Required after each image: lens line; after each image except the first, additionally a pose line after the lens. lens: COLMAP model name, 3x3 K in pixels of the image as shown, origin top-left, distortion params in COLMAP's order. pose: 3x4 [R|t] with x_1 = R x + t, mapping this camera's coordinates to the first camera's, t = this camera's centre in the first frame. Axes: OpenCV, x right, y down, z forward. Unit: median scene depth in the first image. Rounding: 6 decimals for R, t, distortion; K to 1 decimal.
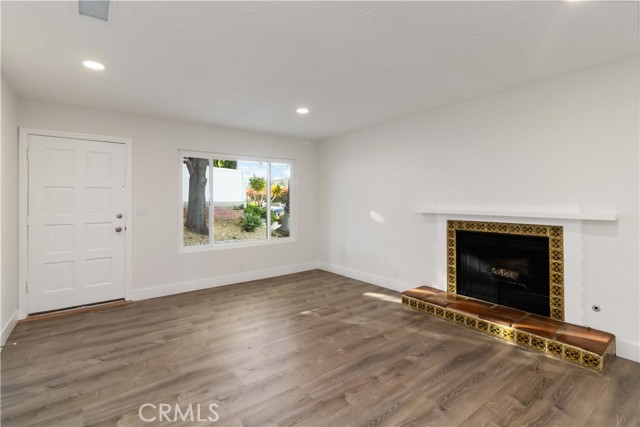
lens RADIAL K [[301.7, 0, 320.3], [0, 301.7, 195.1], [0, 0, 1]] dist [-0.000903, 0.000040]
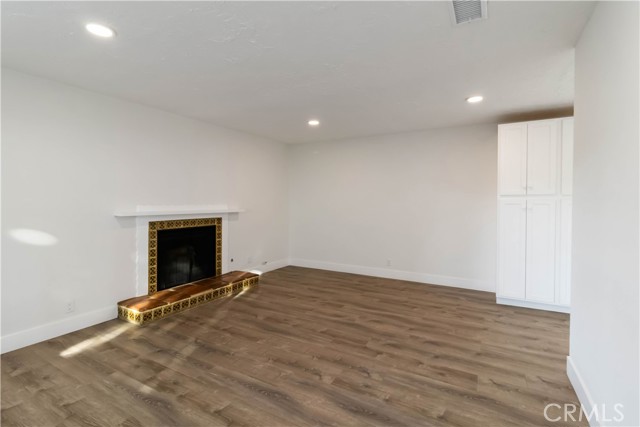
lens RADIAL K [[299.7, 0, 319.8], [0, 299.7, 203.6], [0, 0, 1]] dist [-0.002643, -0.000098]
pose [[-0.385688, -0.004174, 0.922620, -0.897085], [-0.014188, 0.999898, -0.001408, 0.021261], [-0.922520, -0.013633, -0.385708, 1.106075]]
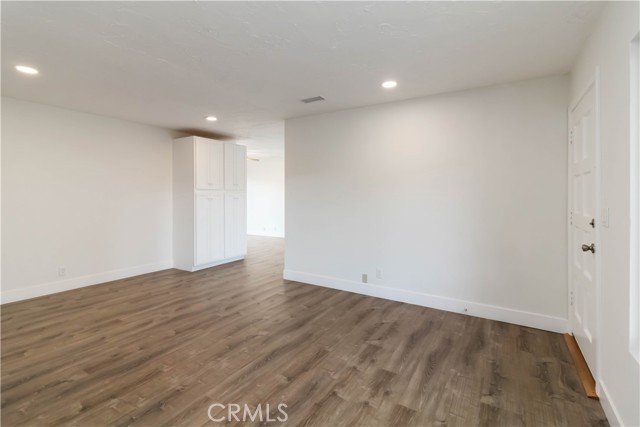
lens RADIAL K [[299.7, 0, 319.8], [0, 299.7, 203.6], [0, 0, 1]] dist [-0.002643, -0.000098]
pose [[-0.933647, 0.009634, -0.358066, -0.036028], [0.003913, 0.999853, 0.016699, 0.029554], [0.358174, 0.014190, -0.933547, 1.757315]]
